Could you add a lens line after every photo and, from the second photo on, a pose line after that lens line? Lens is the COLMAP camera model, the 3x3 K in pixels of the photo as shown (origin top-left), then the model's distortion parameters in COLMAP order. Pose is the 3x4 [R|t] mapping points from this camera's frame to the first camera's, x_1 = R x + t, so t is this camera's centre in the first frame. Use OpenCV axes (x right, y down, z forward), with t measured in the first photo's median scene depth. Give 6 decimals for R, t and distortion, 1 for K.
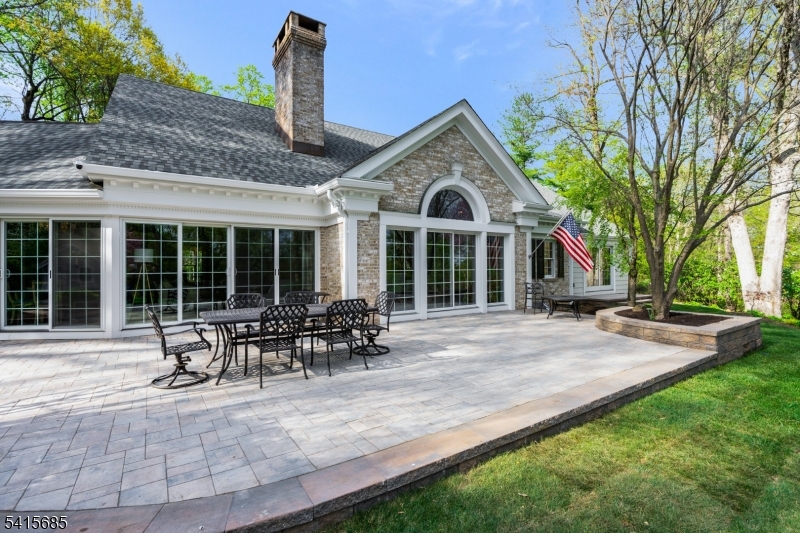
lens RADIAL K [[336.9, 0, 400.6], [0, 336.9, 256.4], [0, 0, 1]] dist [-0.002038, -0.000056]
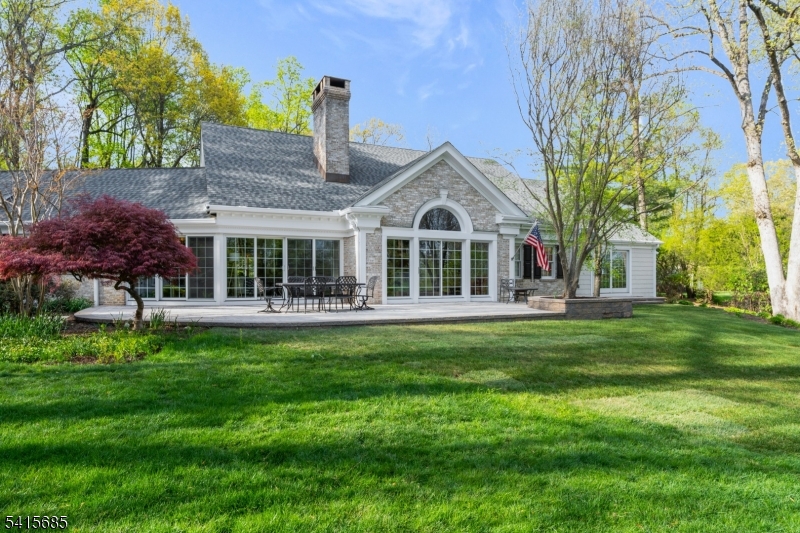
lens RADIAL K [[371.2, 0, 400.0], [0, 371.2, 266.5], [0, 0, 1]] dist [-0.001963, -0.000026]
pose [[0.991165, 0.000316, -0.132637, 0.190803], [0.000751, 0.999968, 0.007994, 0.021101], [0.132635, -0.008023, 0.991132, -0.485354]]
